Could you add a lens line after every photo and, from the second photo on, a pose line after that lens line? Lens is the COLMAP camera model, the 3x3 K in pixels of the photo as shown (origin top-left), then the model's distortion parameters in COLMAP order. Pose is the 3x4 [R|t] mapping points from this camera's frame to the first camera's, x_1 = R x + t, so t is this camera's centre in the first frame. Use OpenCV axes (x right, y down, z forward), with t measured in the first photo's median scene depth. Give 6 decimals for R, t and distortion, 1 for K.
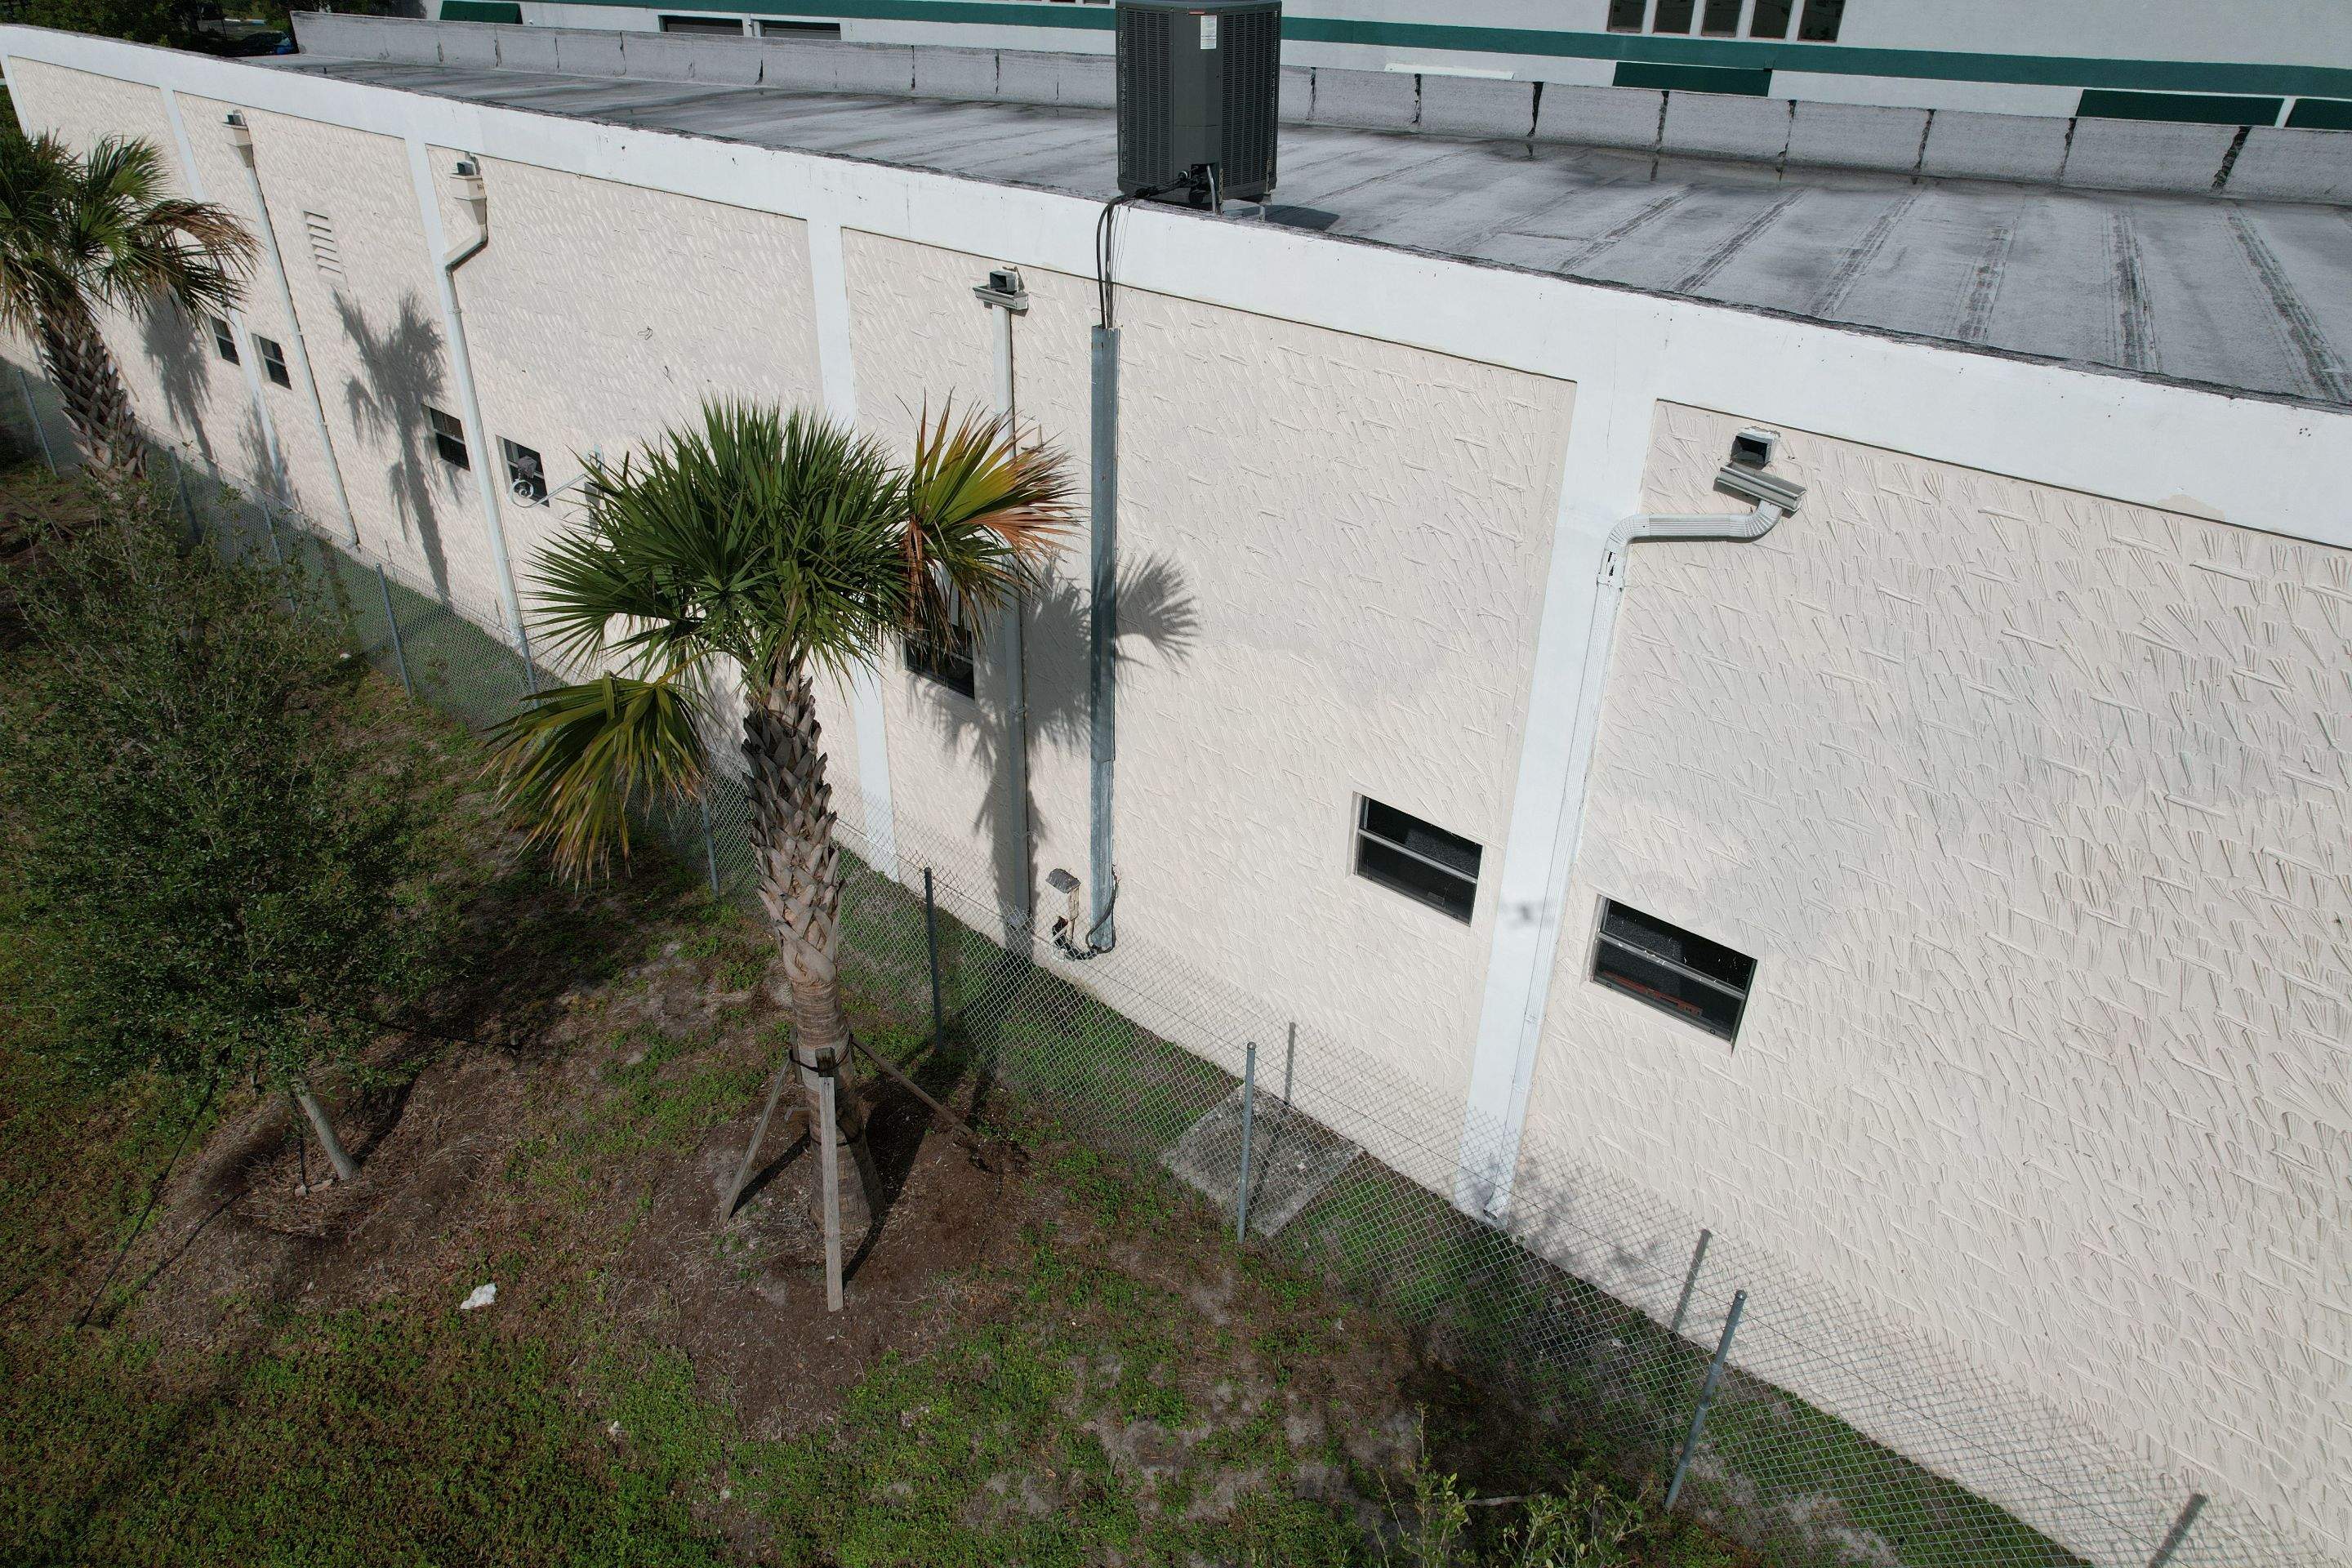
lens RADIAL K [[1509.2, 0, 1173.0], [0, 1509.2, 766.9], [0, 0, 1]] dist [-0.067277, 0.059464]
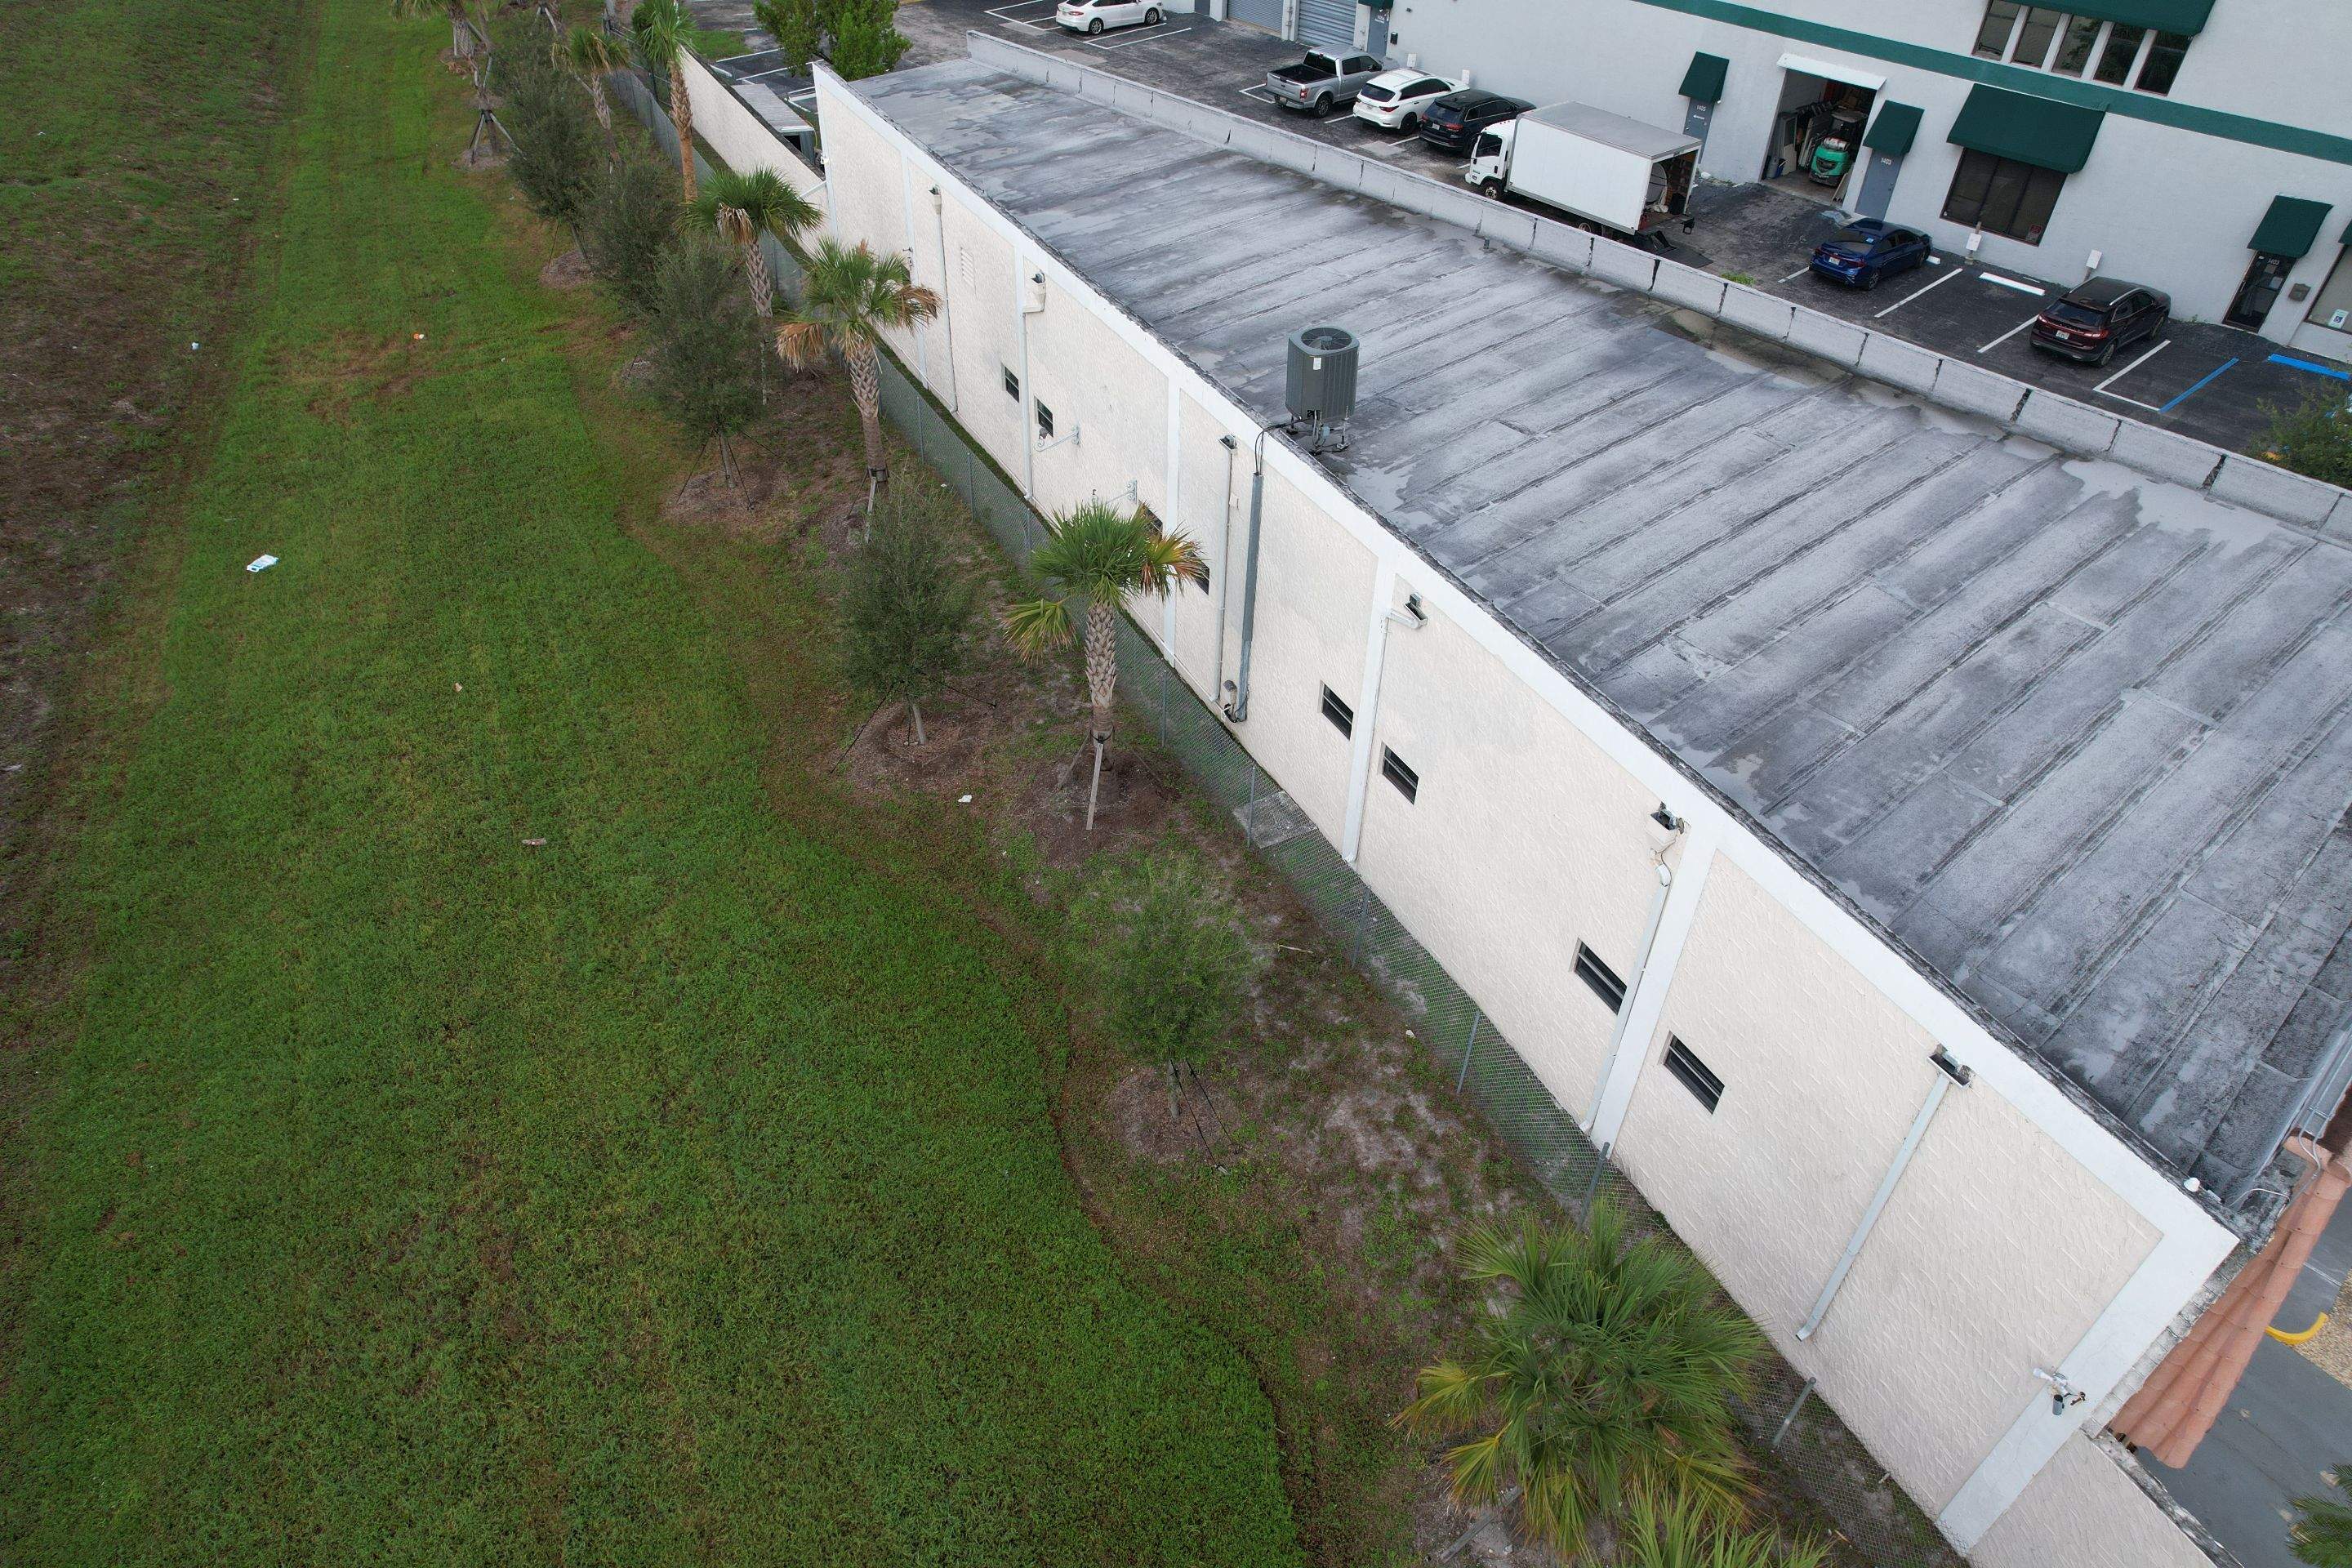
lens RADIAL K [[1509.2, 0, 1173.0], [0, 1509.2, 766.9], [0, 0, 1]] dist [-0.067277, 0.059464]
pose [[0.933023, 0.229083, -0.277469, 0.540241], [-0.178027, 0.964044, 0.197294, -0.255668], [0.312689, -0.134683, 0.940259, -1.243833]]
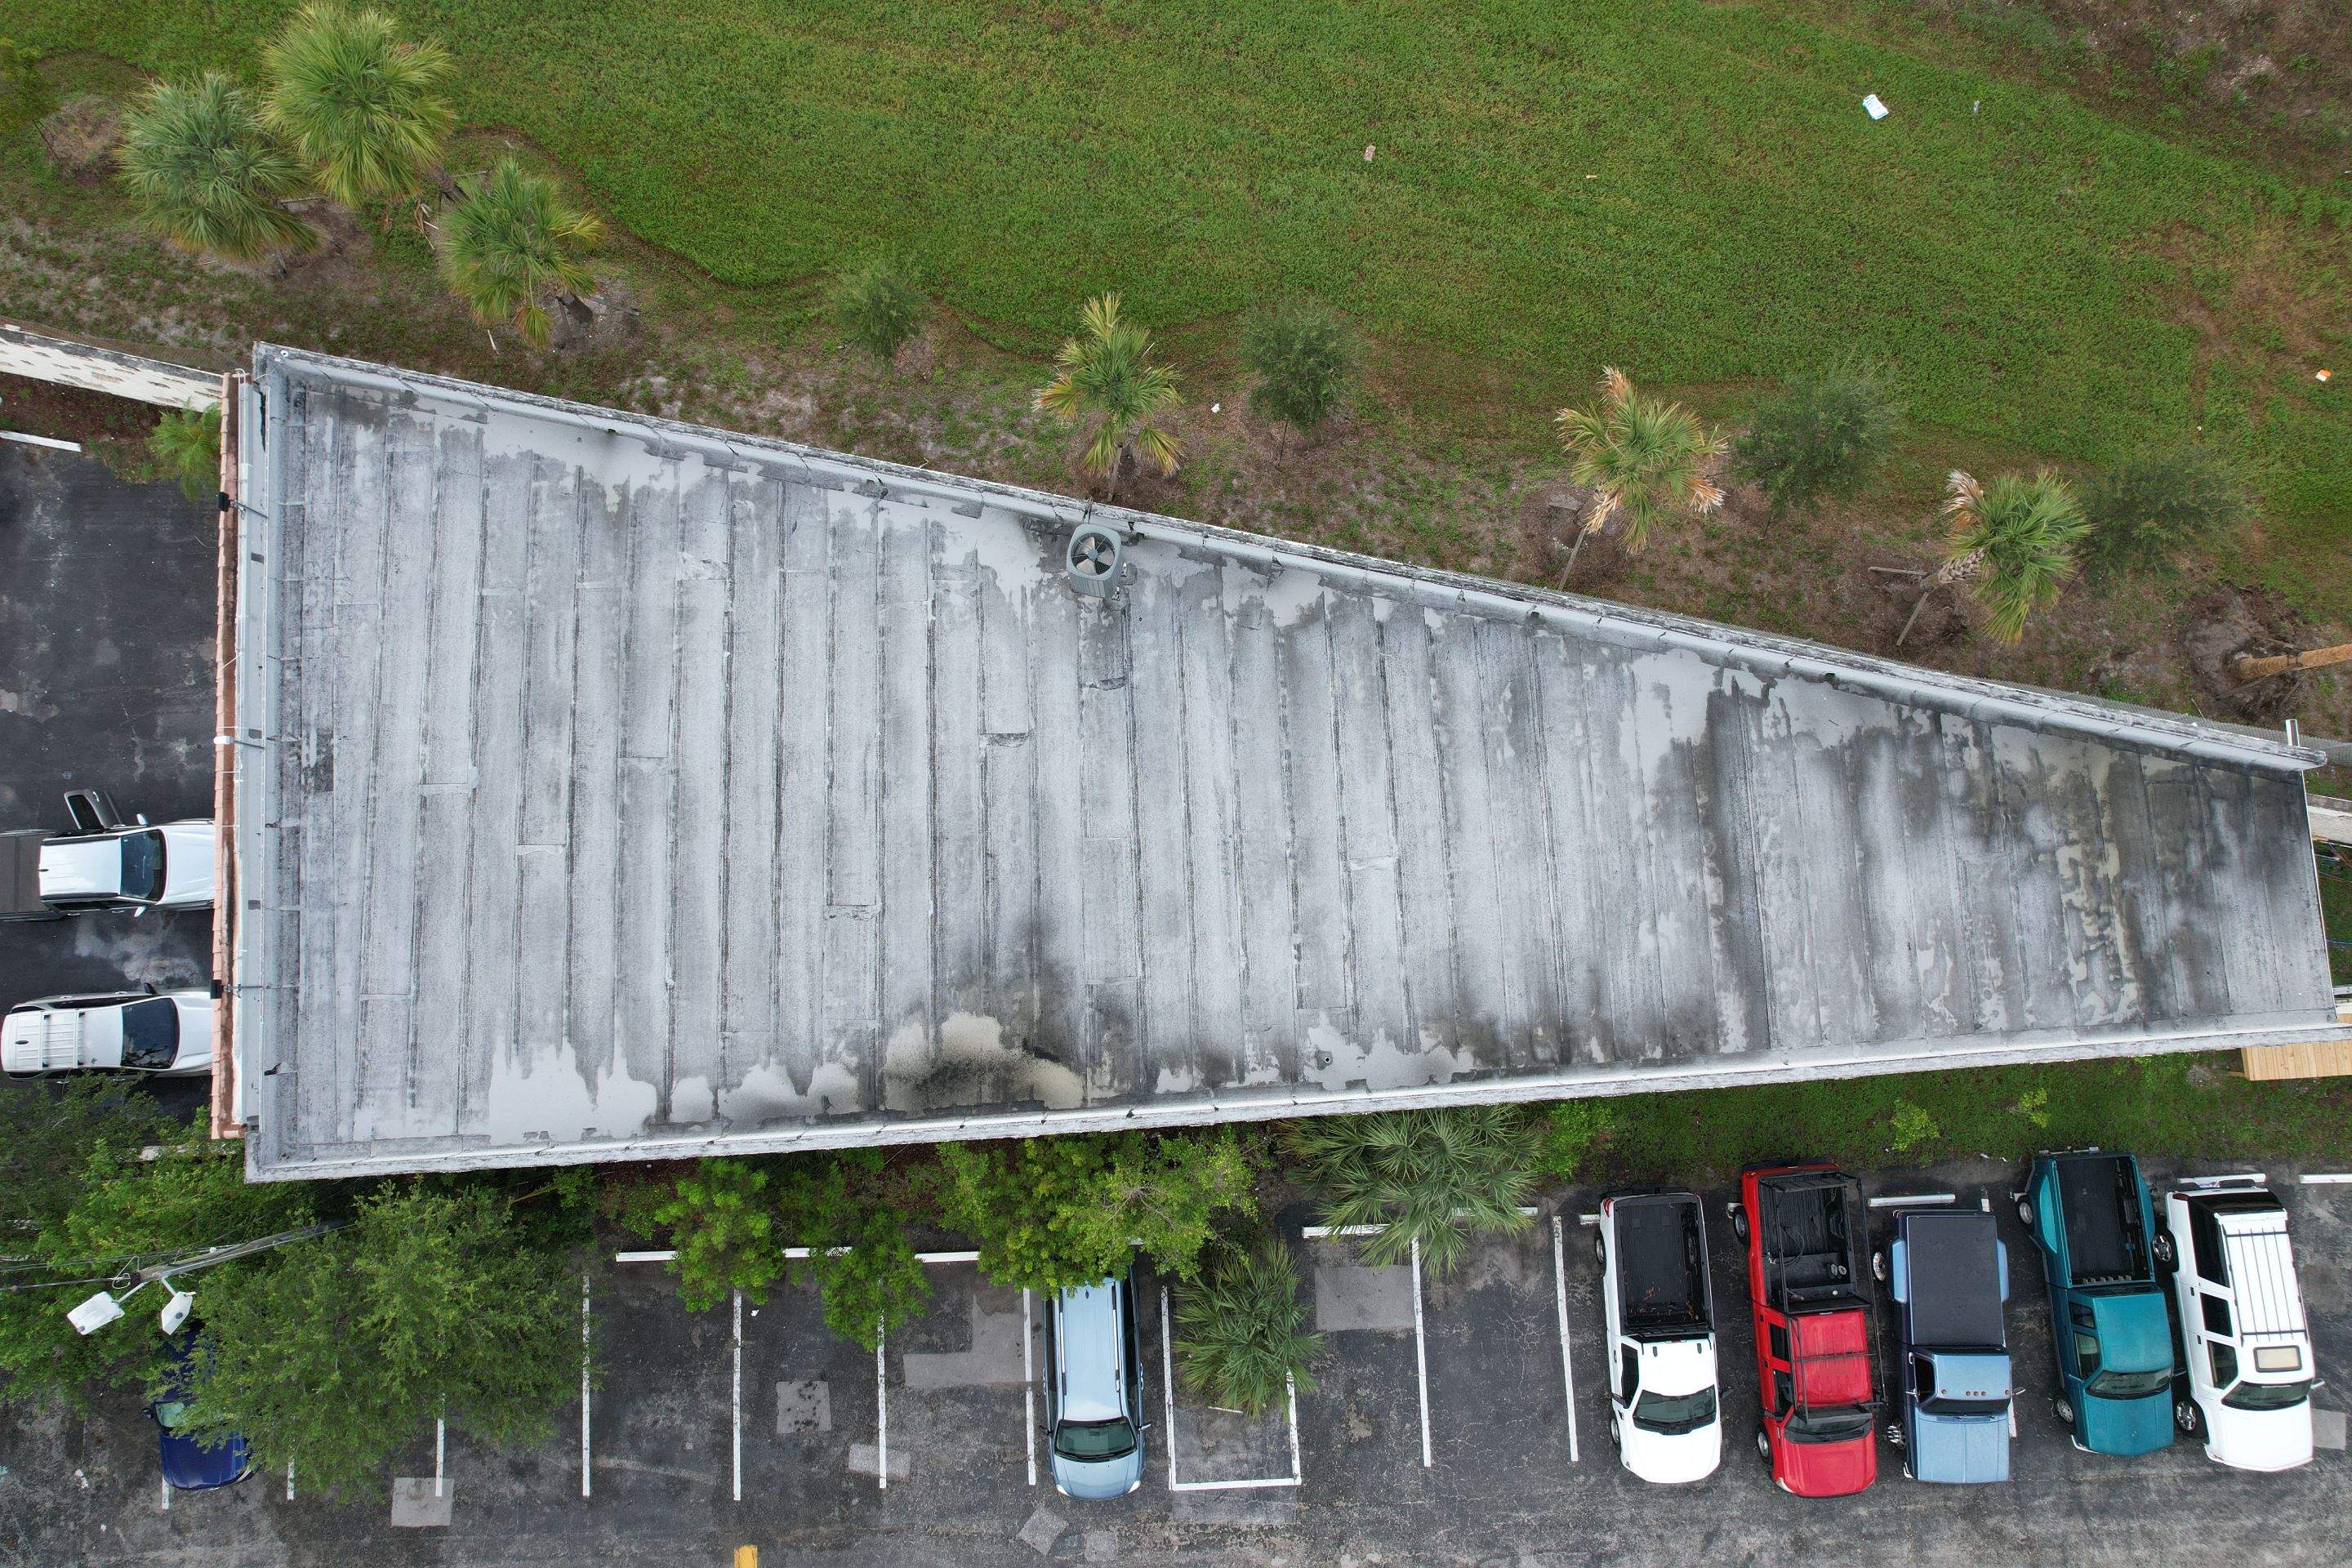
lens RADIAL K [[1509.2, 0, 1173.0], [0, 1509.2, 766.9], [0, 0, 1]] dist [-0.067277, 0.059464]
pose [[-0.869760, 0.486002, -0.085555, 0.279966], [-0.259754, -0.303478, 0.916749, -2.774980], [0.419578, 0.819575, 0.390193, 0.278484]]
